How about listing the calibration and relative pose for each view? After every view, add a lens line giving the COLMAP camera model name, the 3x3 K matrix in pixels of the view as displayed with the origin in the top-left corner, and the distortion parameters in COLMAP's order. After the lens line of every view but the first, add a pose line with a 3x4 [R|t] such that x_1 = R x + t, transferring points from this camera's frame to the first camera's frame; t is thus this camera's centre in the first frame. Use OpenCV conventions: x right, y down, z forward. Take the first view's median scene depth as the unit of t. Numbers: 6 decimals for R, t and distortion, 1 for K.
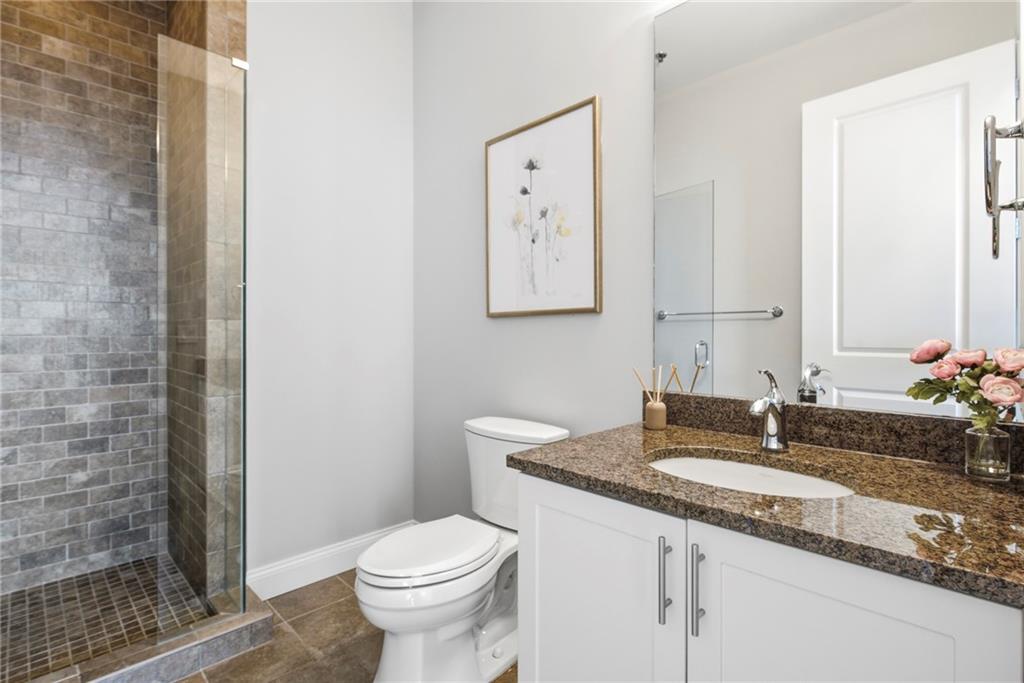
lens RADIAL K [[496.8, 0, 508.7], [0, 496.8, 331.8], [0, 0, 1]] dist [-0.002368, -0.000615]
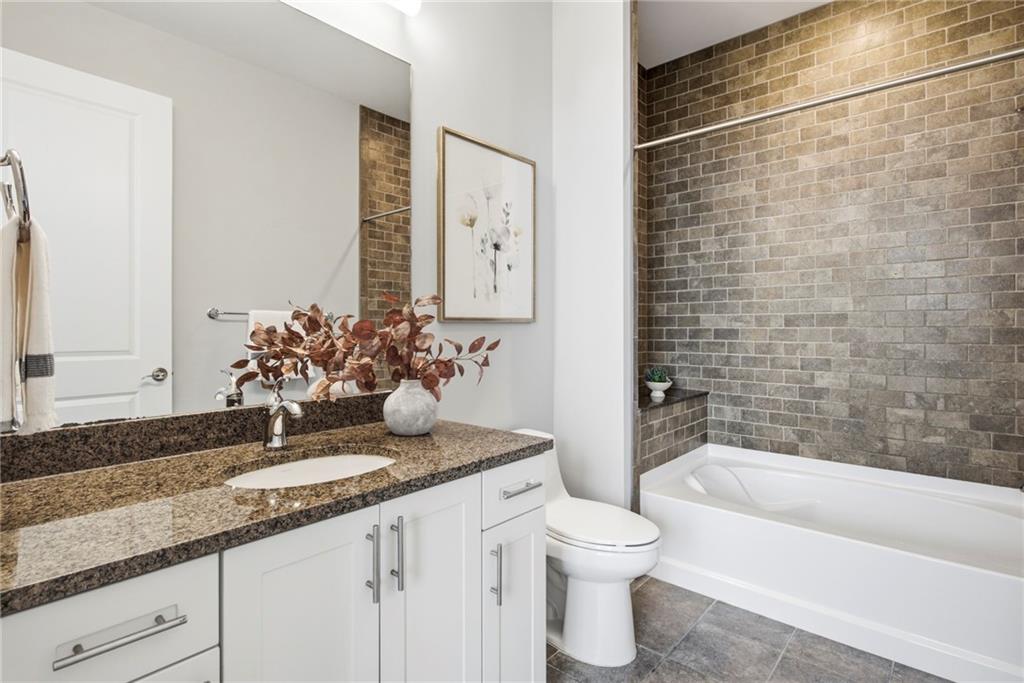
lens RADIAL K [[496.8, 0, 508.0], [0, 496.8, 339.5], [0, 0, 1]] dist [-0.002368, -0.000615]
pose [[-0.054712, -0.007058, 0.998477, -0.818265], [0.010256, 0.999918, 0.007630, -0.001728], [-0.998450, 0.010658, -0.054635, 0.801519]]
